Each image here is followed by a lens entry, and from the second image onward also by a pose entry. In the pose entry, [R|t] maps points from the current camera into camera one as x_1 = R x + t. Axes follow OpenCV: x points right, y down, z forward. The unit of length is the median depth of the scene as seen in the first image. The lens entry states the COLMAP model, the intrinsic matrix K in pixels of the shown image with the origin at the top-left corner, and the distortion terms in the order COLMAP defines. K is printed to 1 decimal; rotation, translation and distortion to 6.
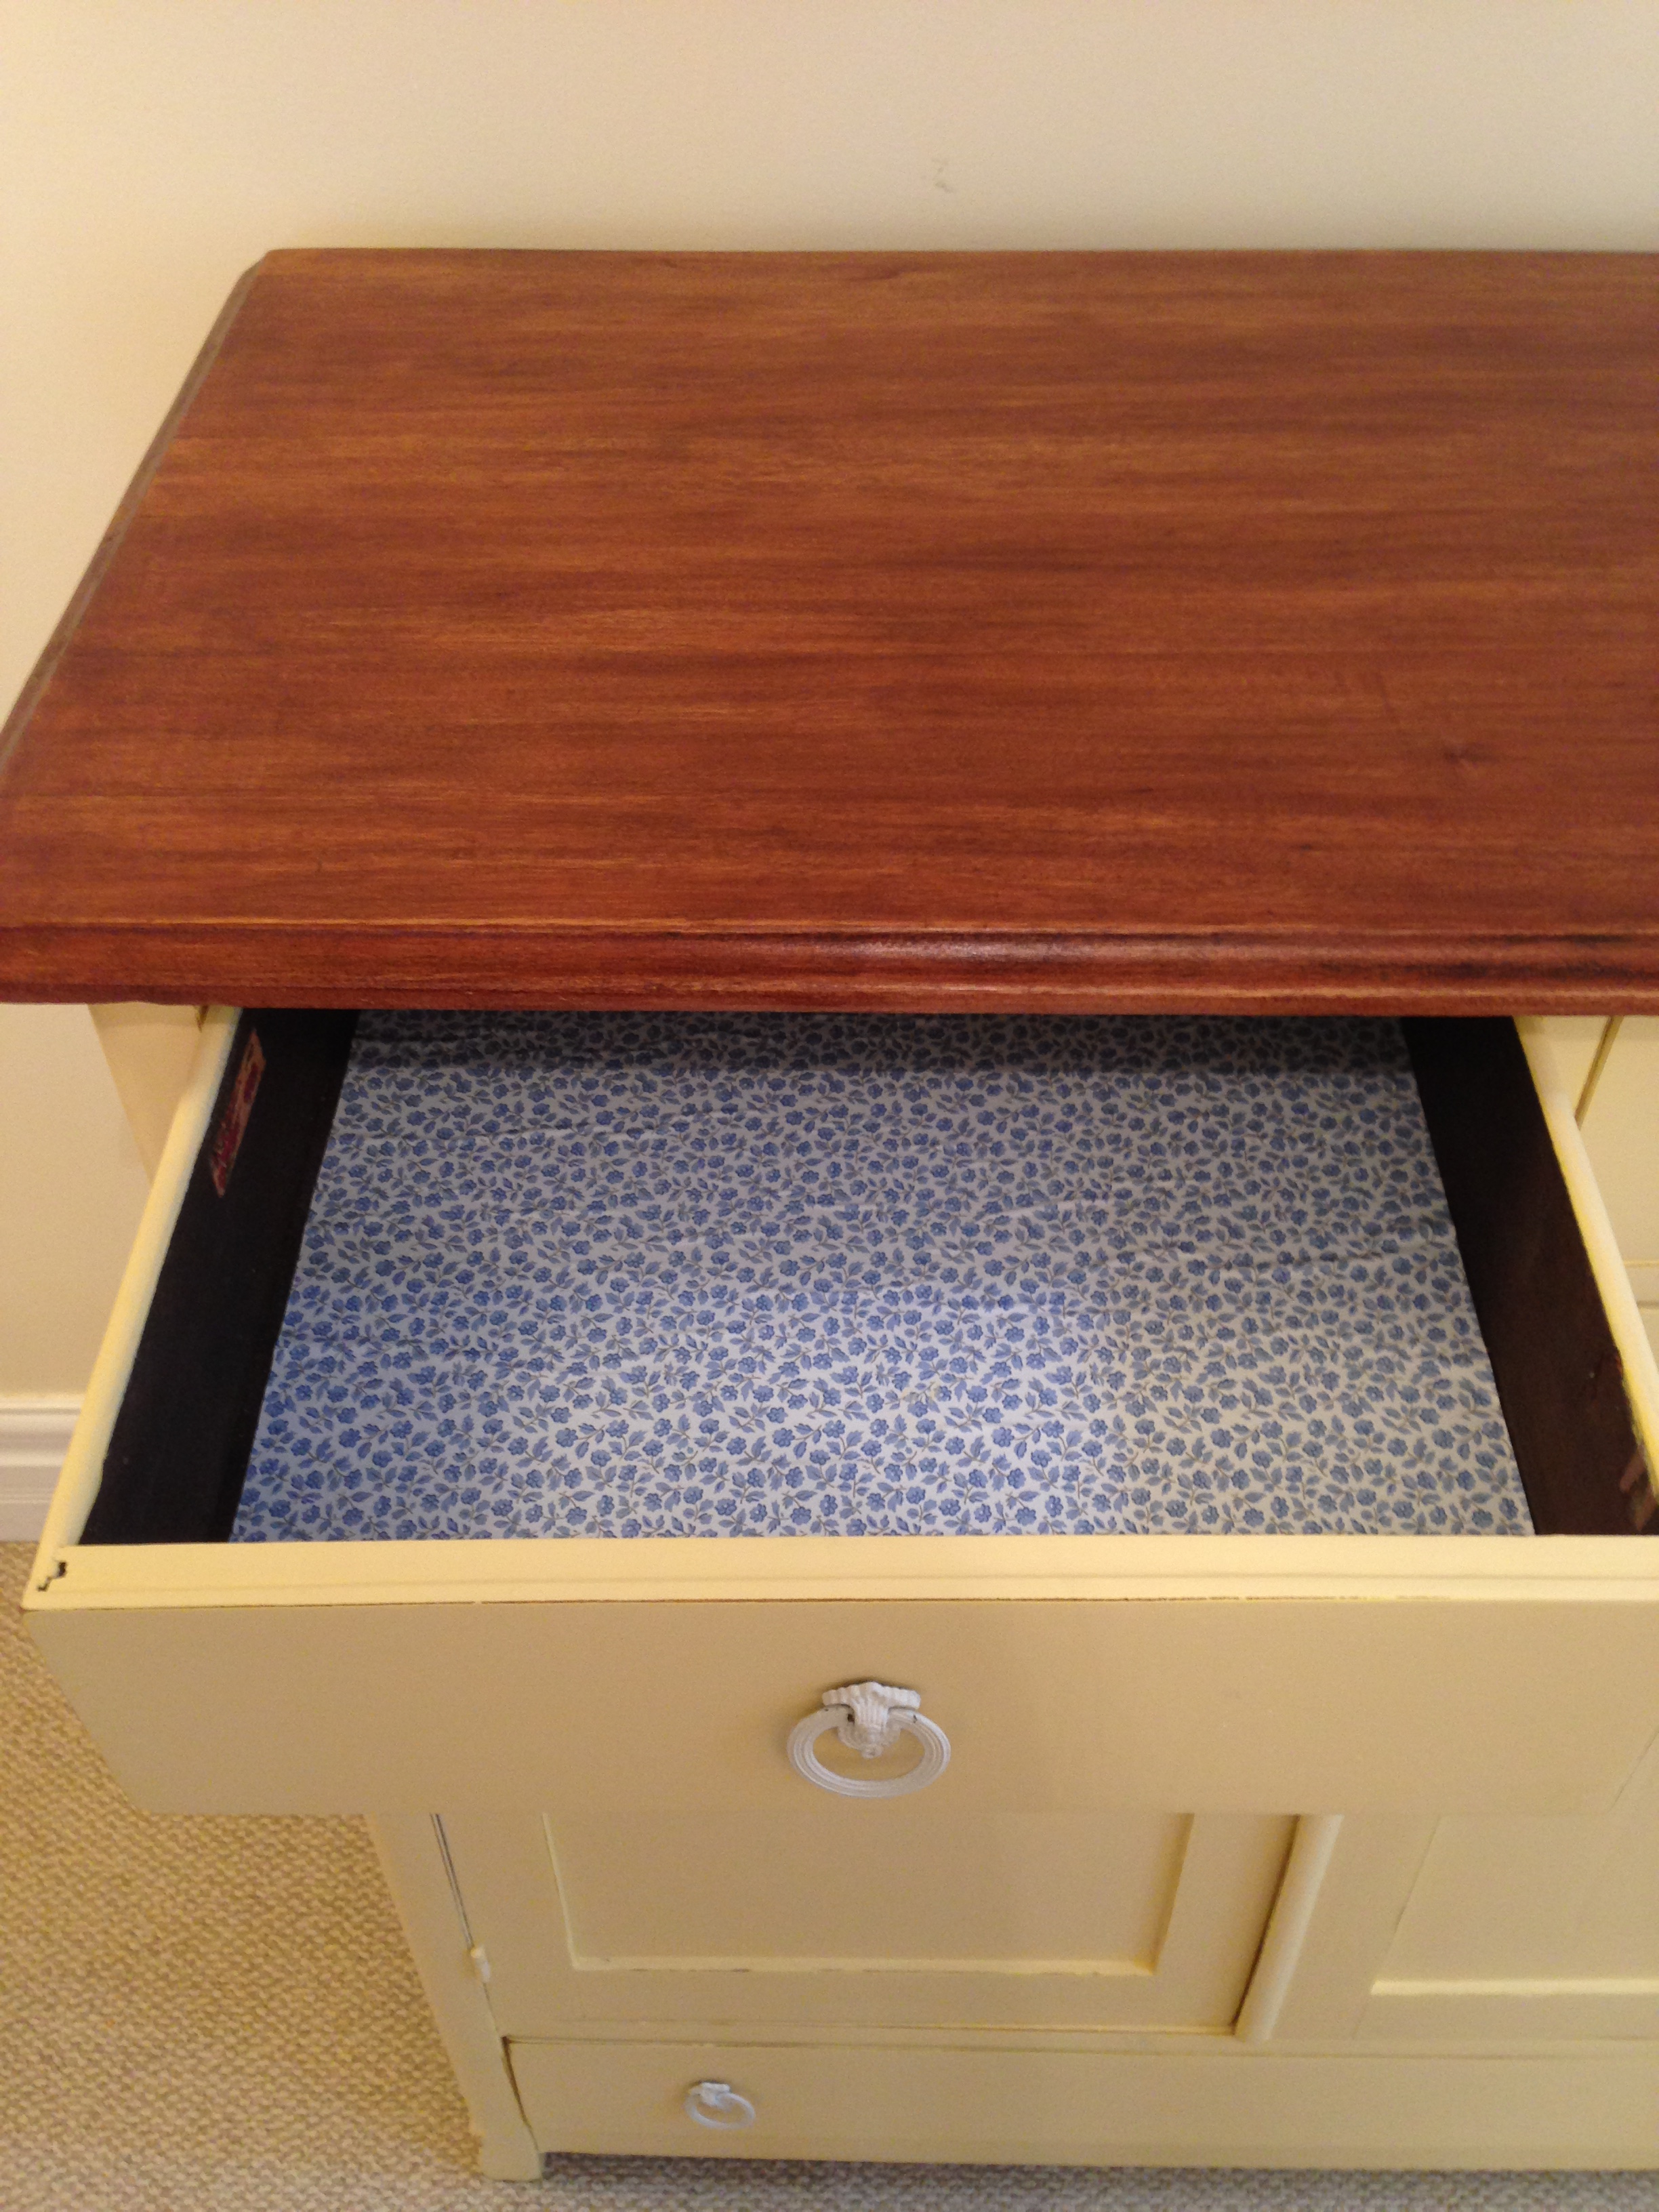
lens RADIAL K [[2061.8, 0, 833.2], [0, 2061.8, 1123.8], [0, 0, 1]] dist [0.046062, 0.000000]
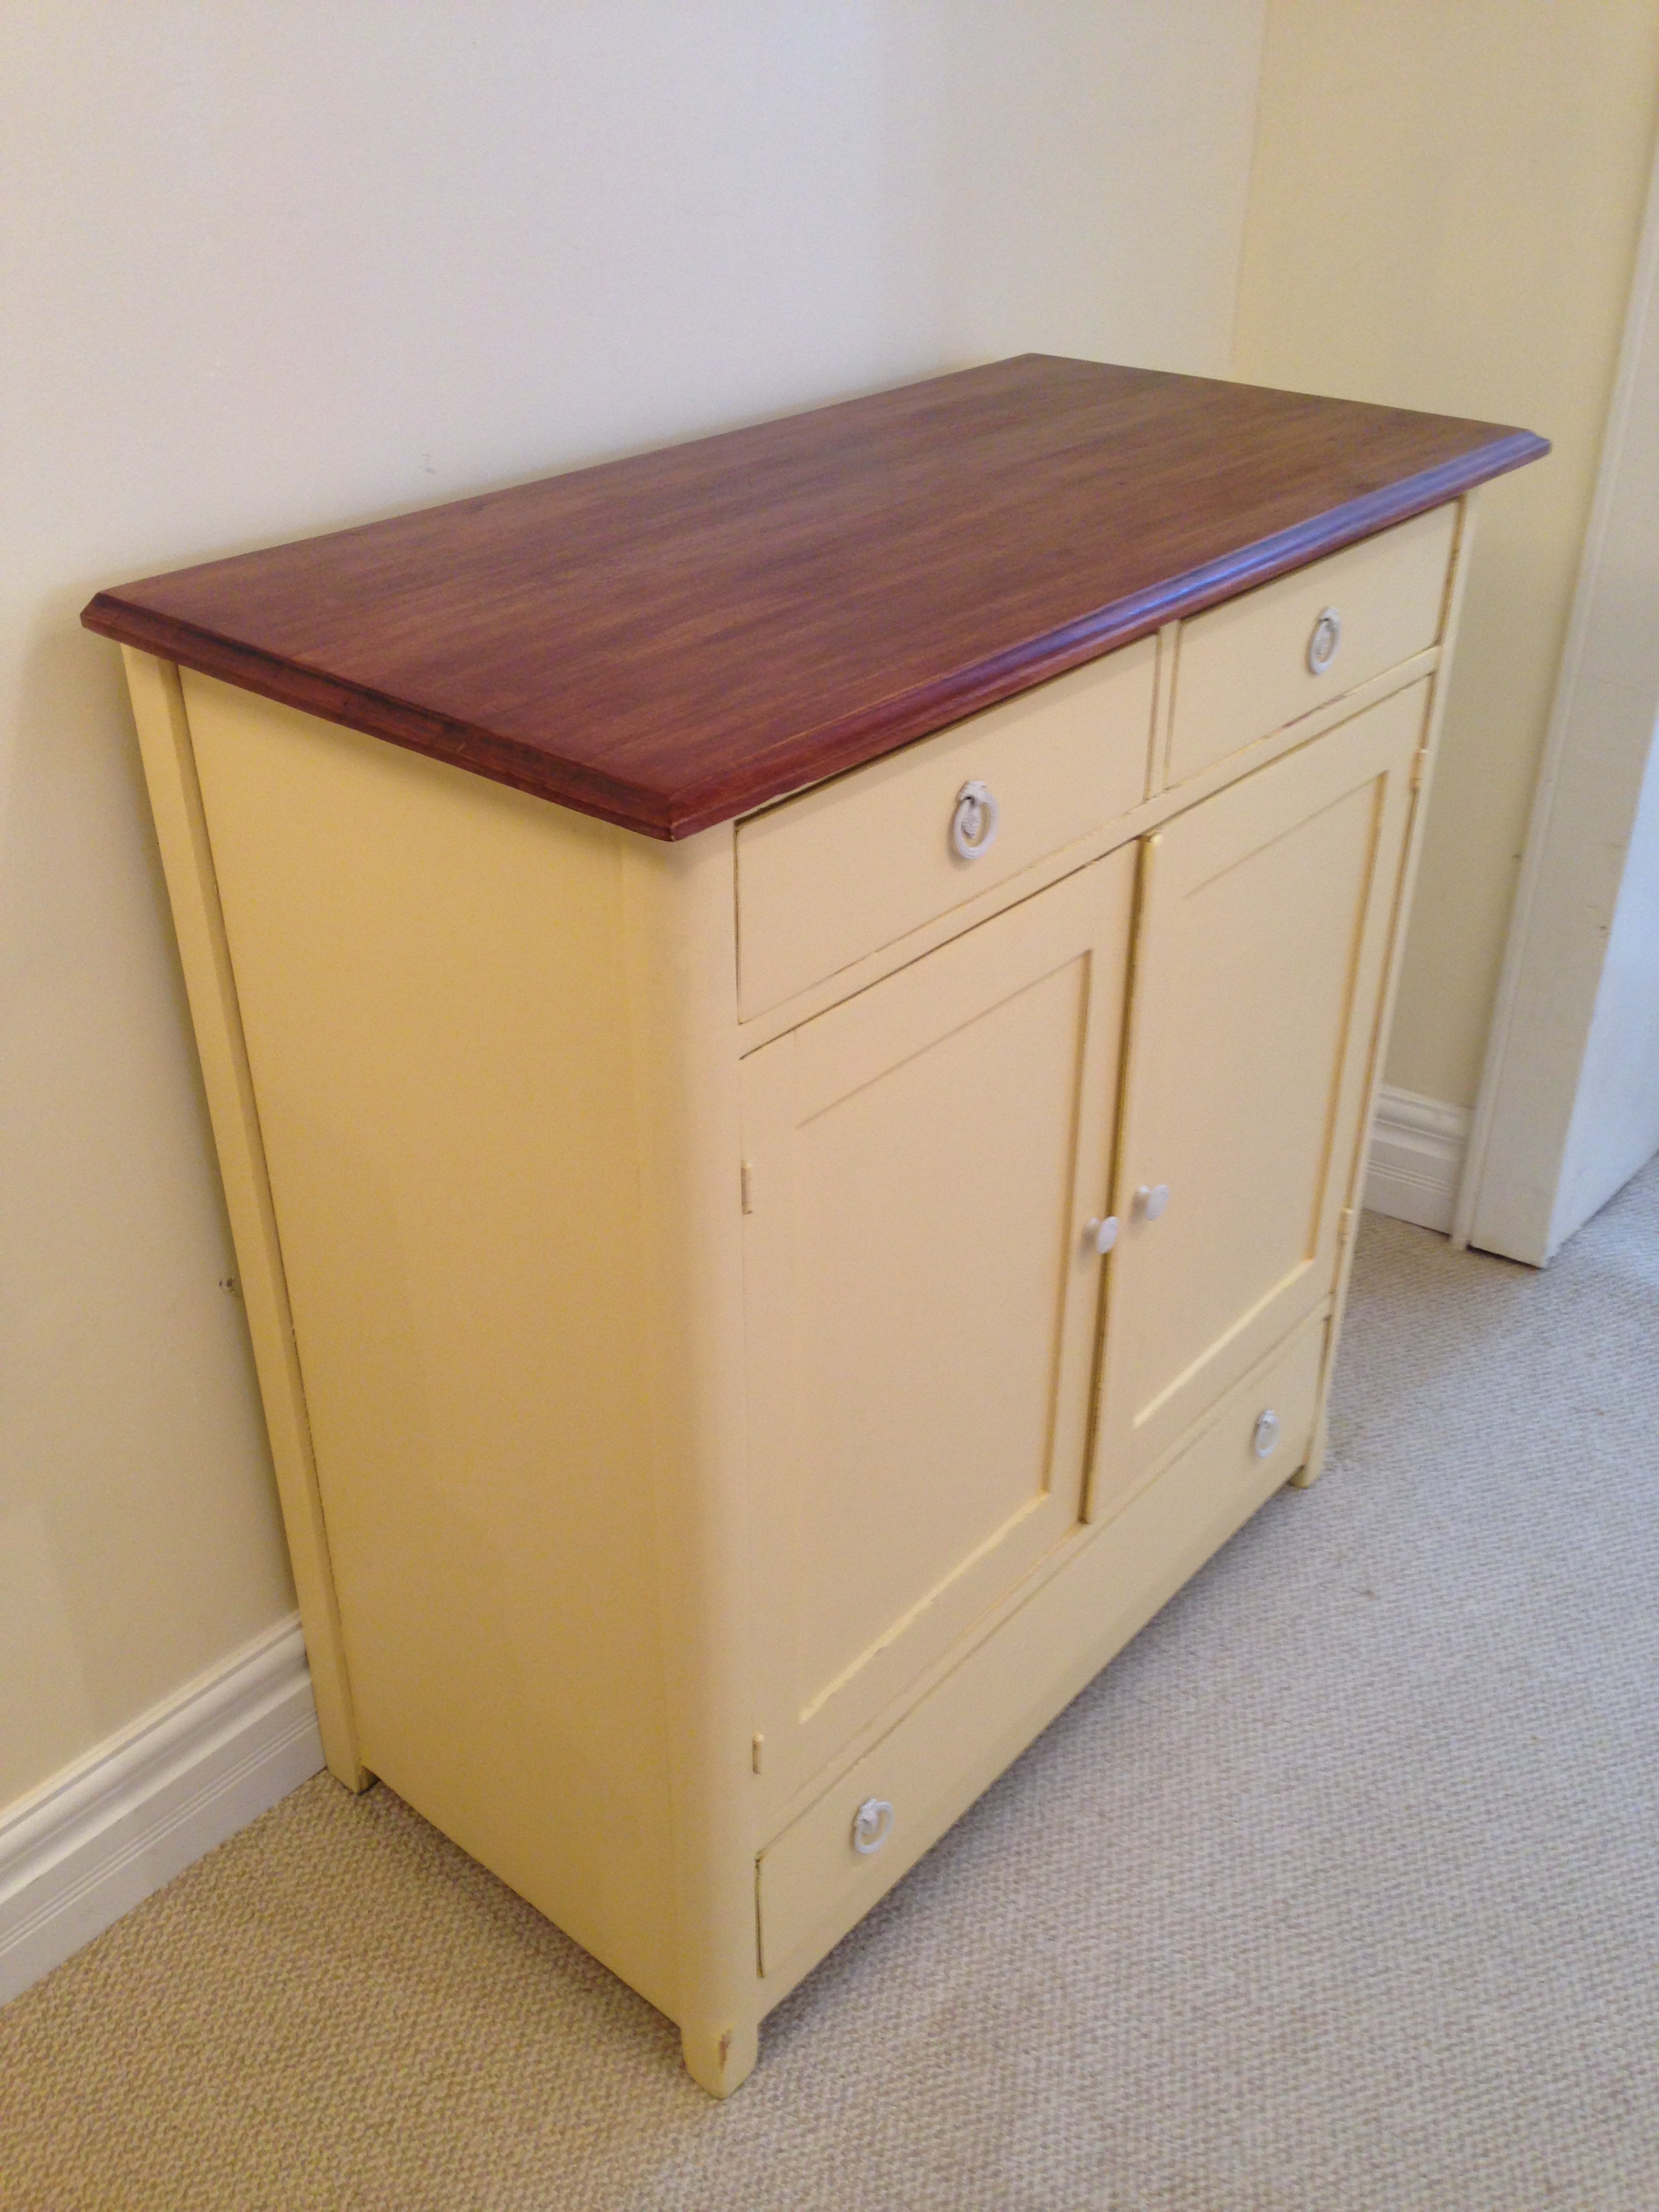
lens RADIAL K [[2061.8, 0, 816.2], [0, 2061.8, 1109.0], [0, 0, 1]] dist [0.046062, 0.000000]
pose [[0.628356, -0.390812, 0.672633, -1.081255], [0.541591, 0.840458, -0.017619, 0.143152], [-0.558433, 0.375363, 0.739767, -0.134958]]
